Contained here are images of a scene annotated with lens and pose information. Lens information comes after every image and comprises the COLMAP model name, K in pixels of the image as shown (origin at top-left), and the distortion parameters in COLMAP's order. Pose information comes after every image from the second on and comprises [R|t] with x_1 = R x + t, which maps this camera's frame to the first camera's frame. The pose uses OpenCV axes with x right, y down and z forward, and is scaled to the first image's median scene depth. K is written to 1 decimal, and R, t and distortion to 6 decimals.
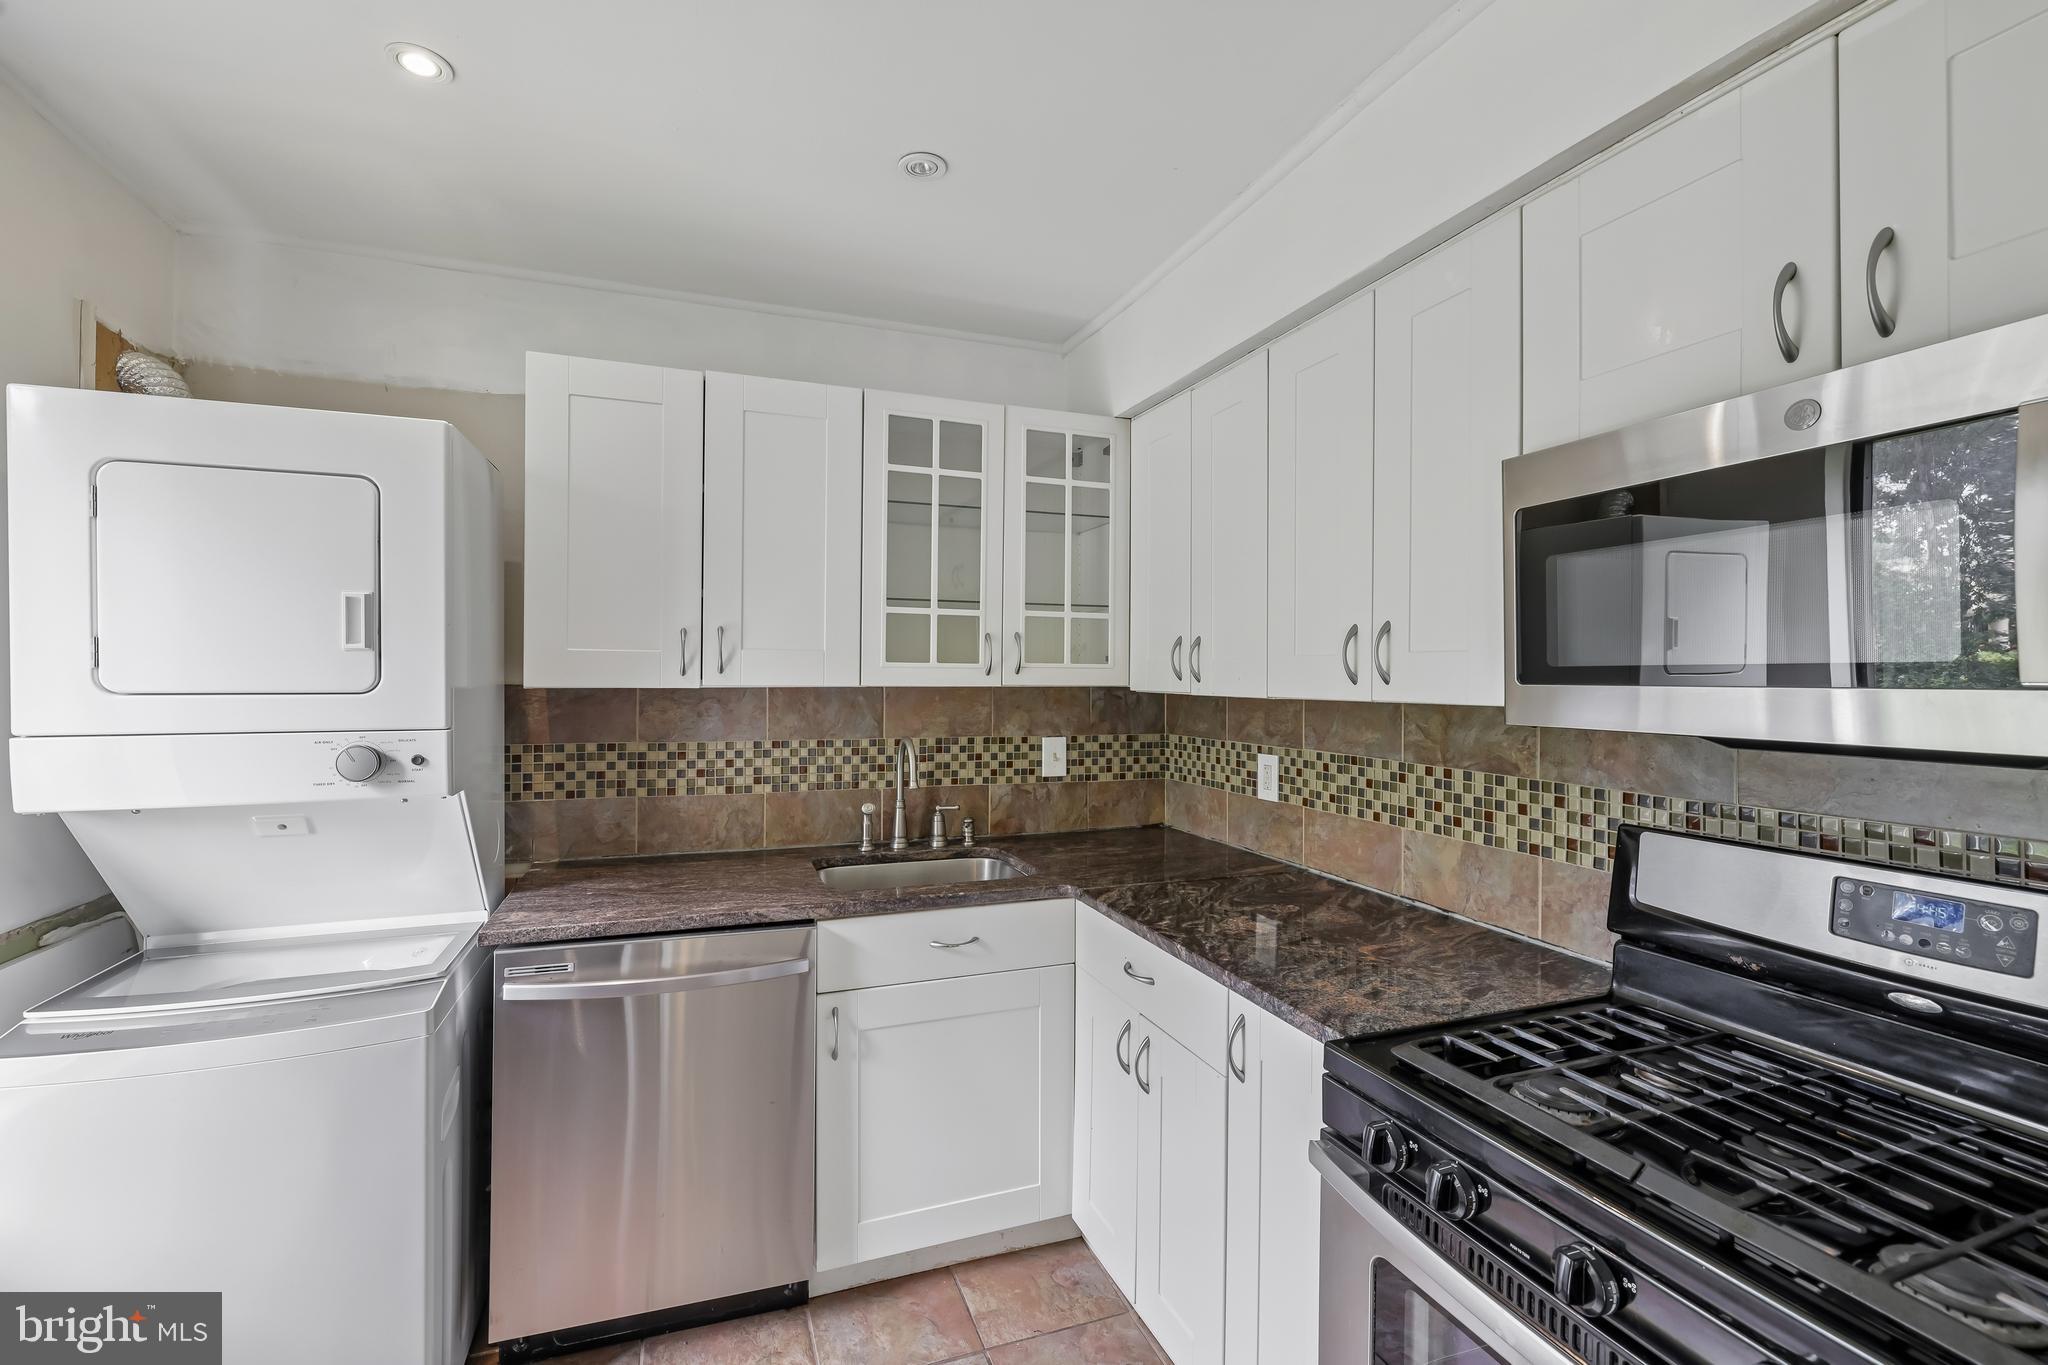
lens RADIAL K [[867.0, 0, 994.6], [0, 867.0, 671.8], [0, 0, 1]] dist [-0.002007, 0.001268]
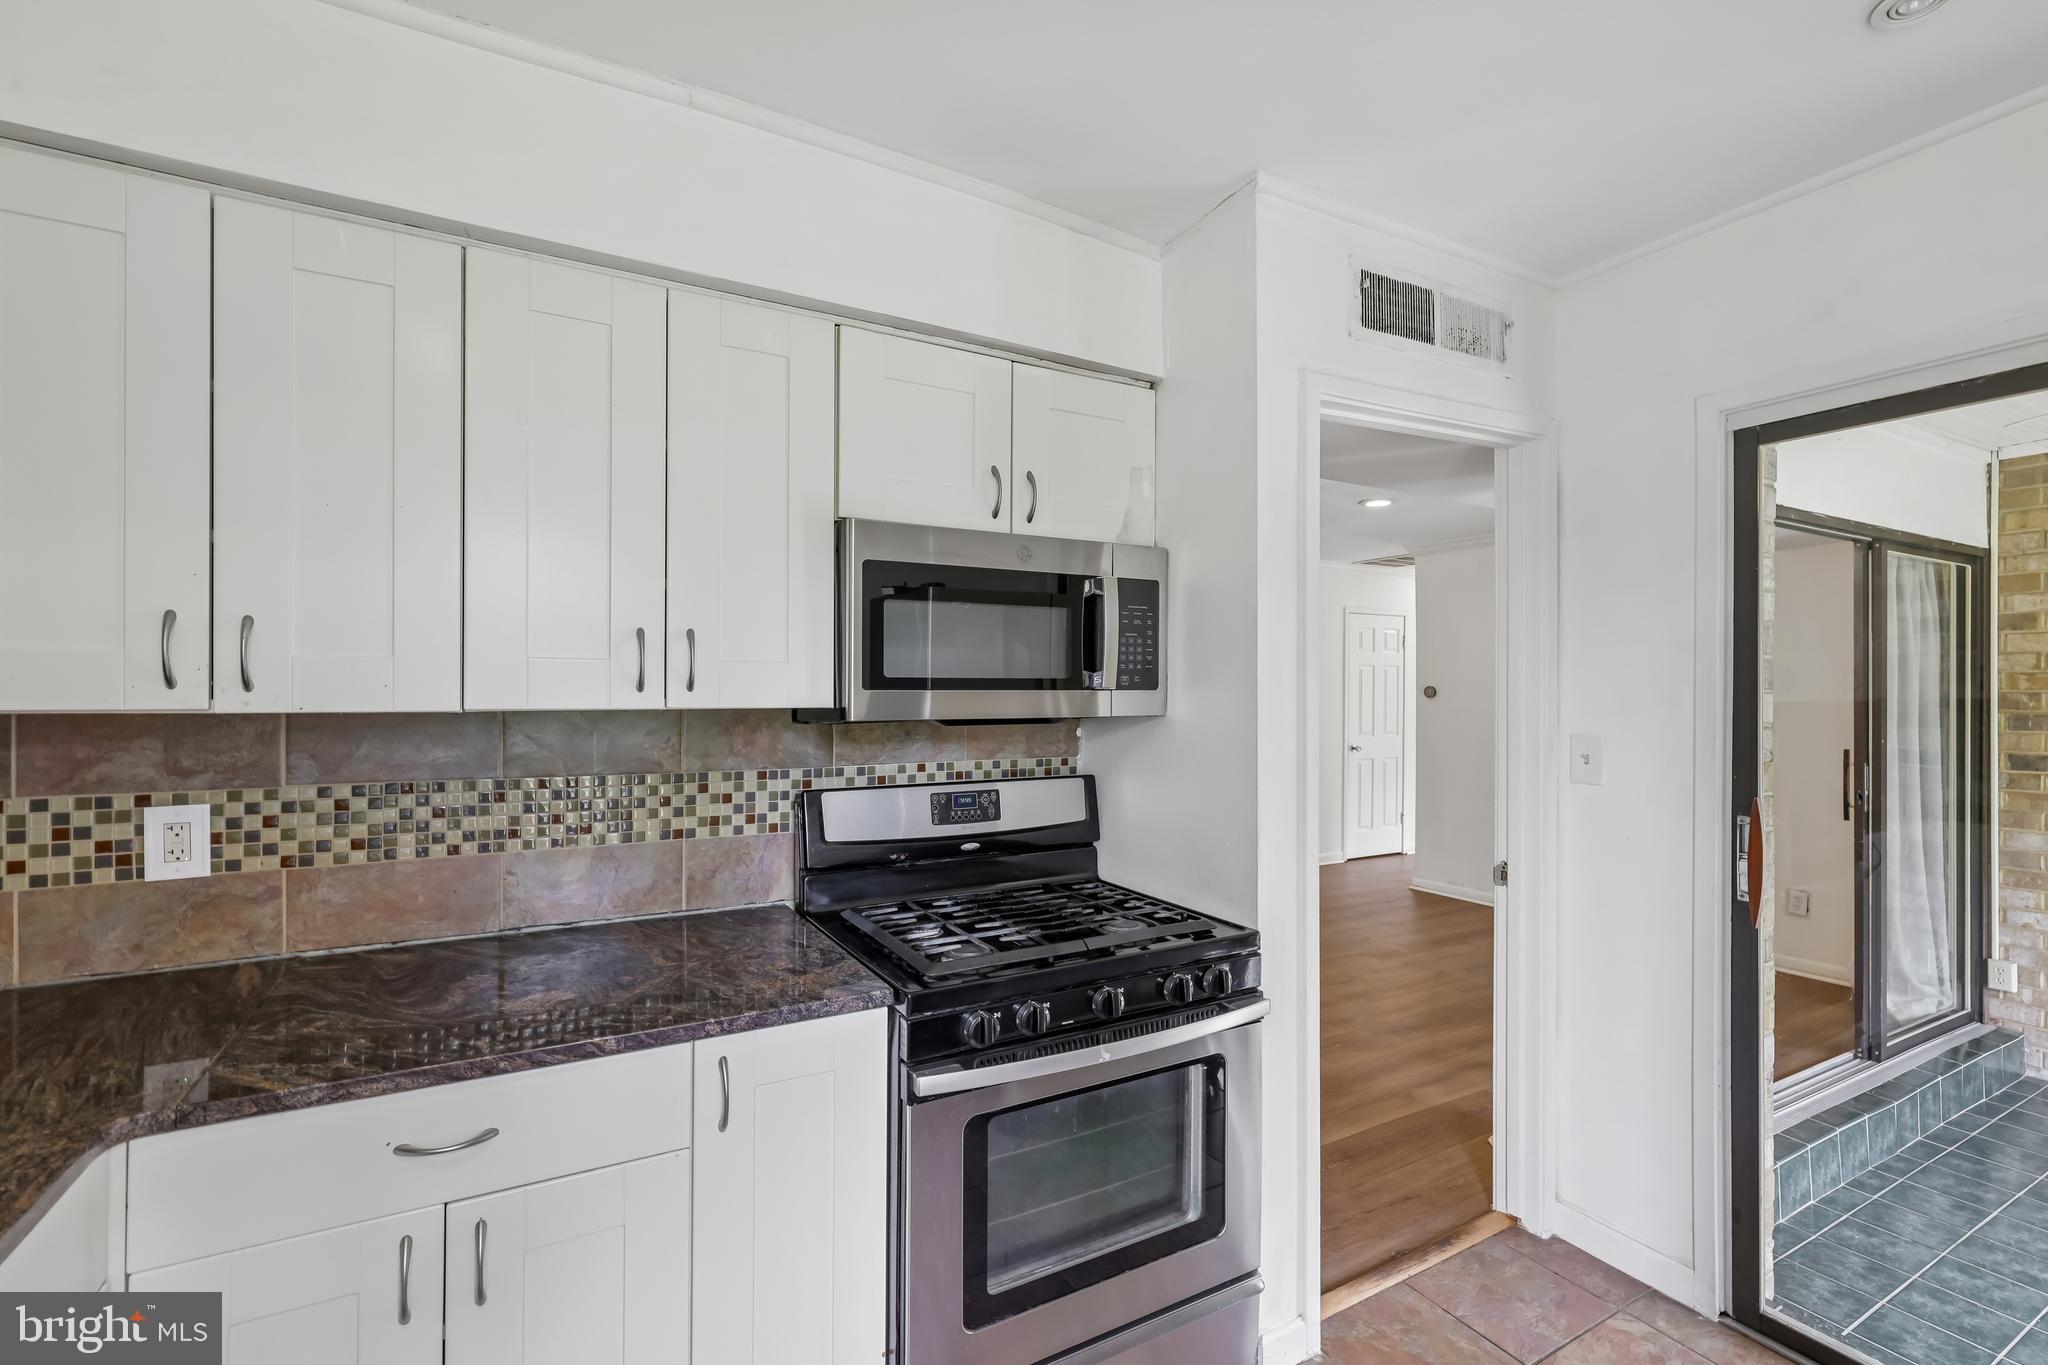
lens RADIAL K [[867.0, 0, 1018.4], [0, 867.0, 680.2], [0, 0, 1]] dist [-0.002007, 0.001268]
pose [[-0.153059, 0.001822, 0.988215, -0.440467], [-0.011700, 0.999925, -0.003656, 0.000659], [-0.988148, -0.012121, -0.153026, 0.561626]]
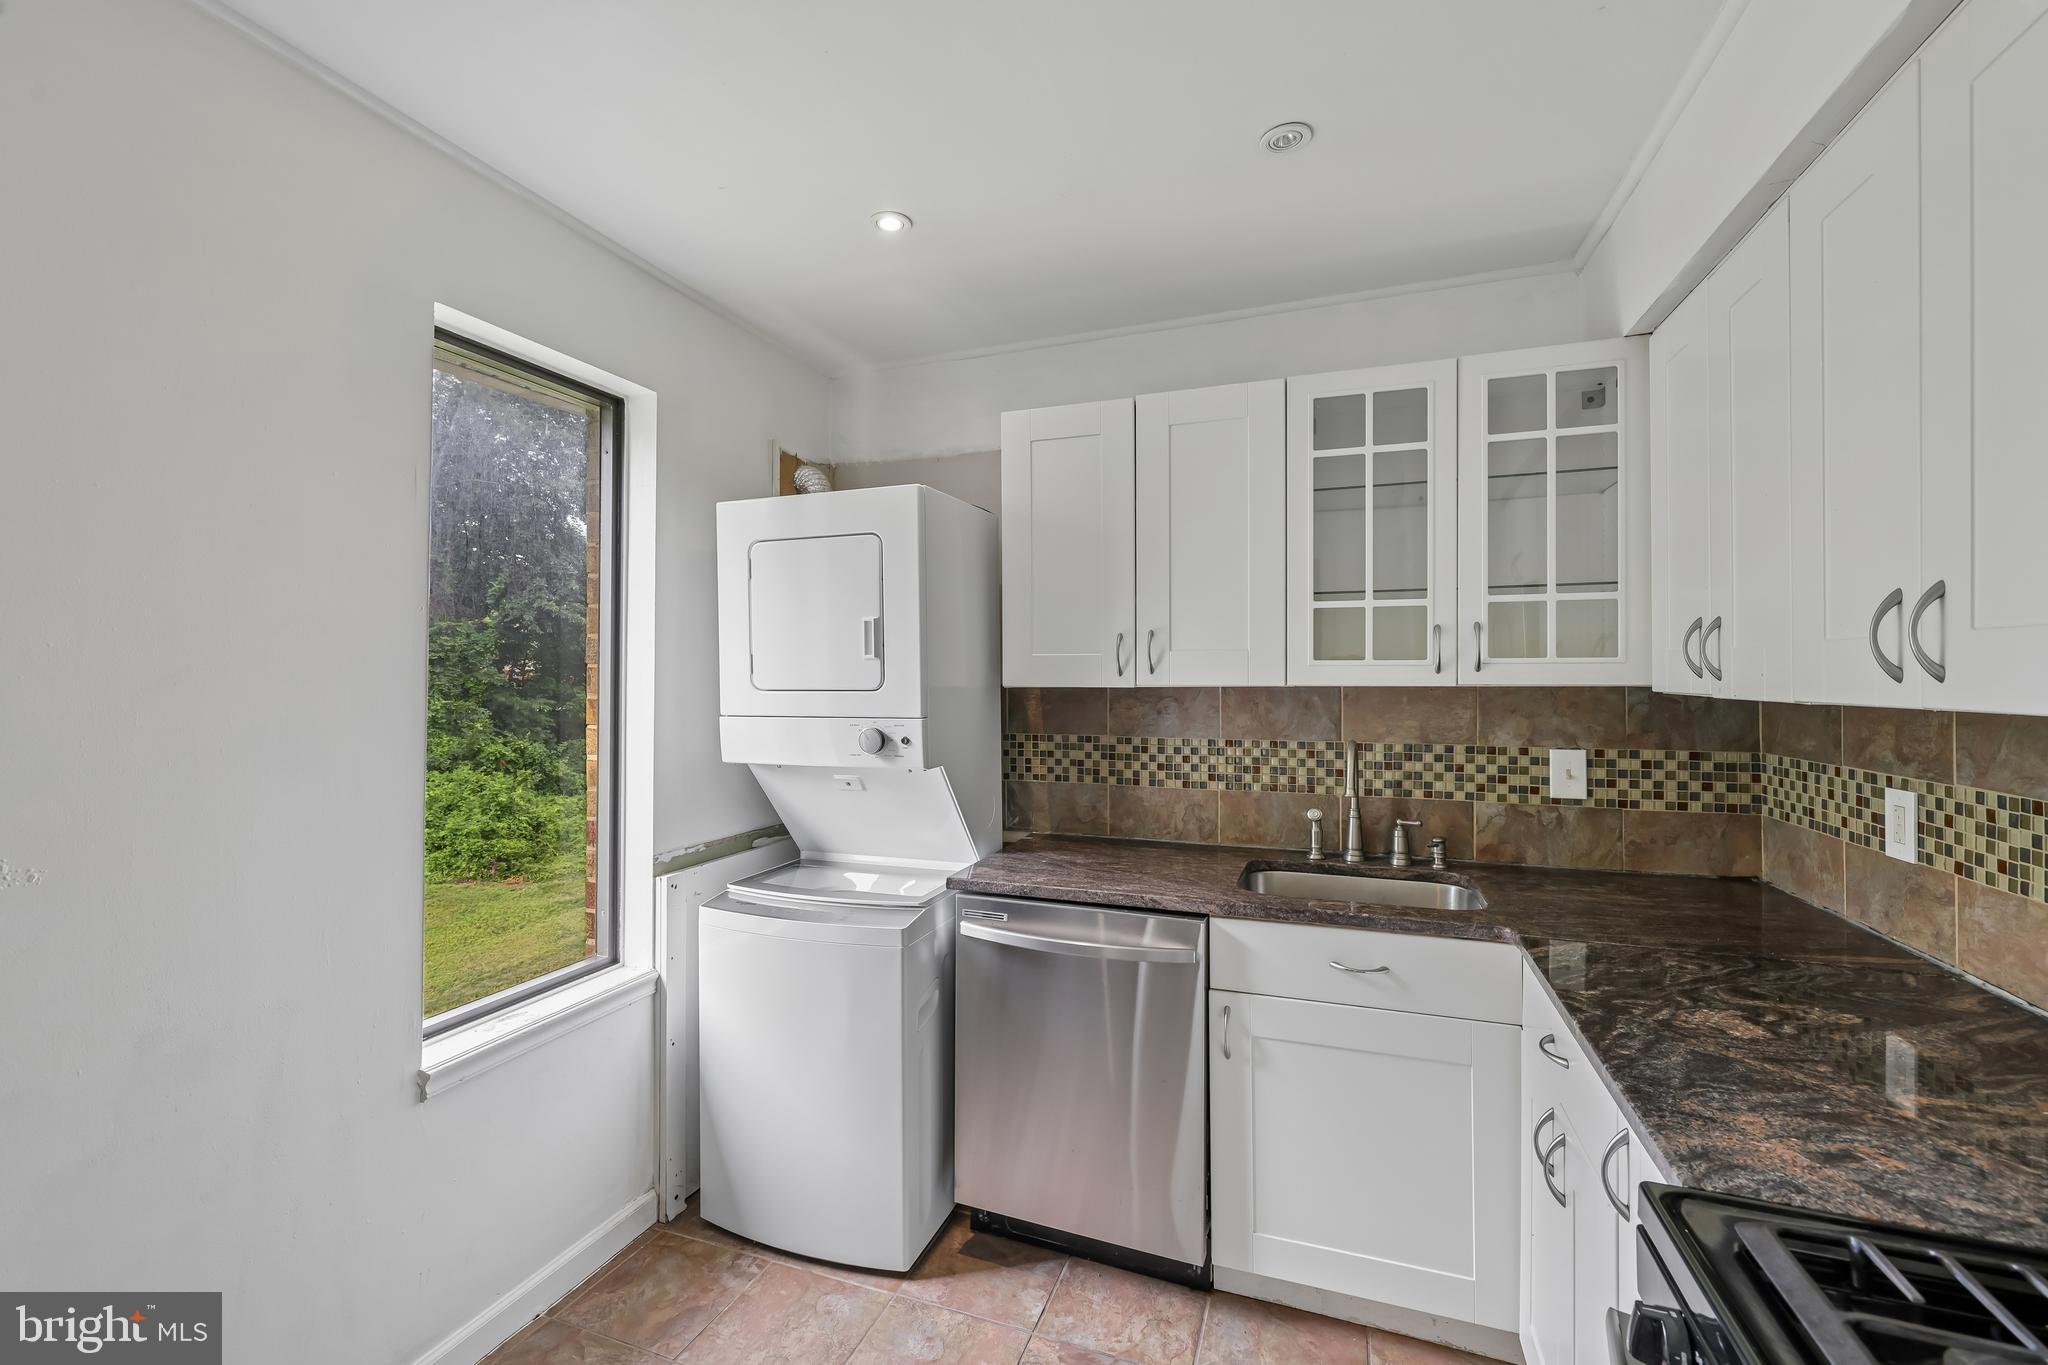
lens RADIAL K [[867.0, 0, 1004.9], [0, 867.0, 671.4], [0, 0, 1]] dist [-0.002007, 0.001268]
pose [[0.762189, -0.010381, -0.647271, 0.251983], [0.008994, 0.999945, -0.005447, 0.003250], [0.647292, -0.001670, 0.762241, 0.065634]]
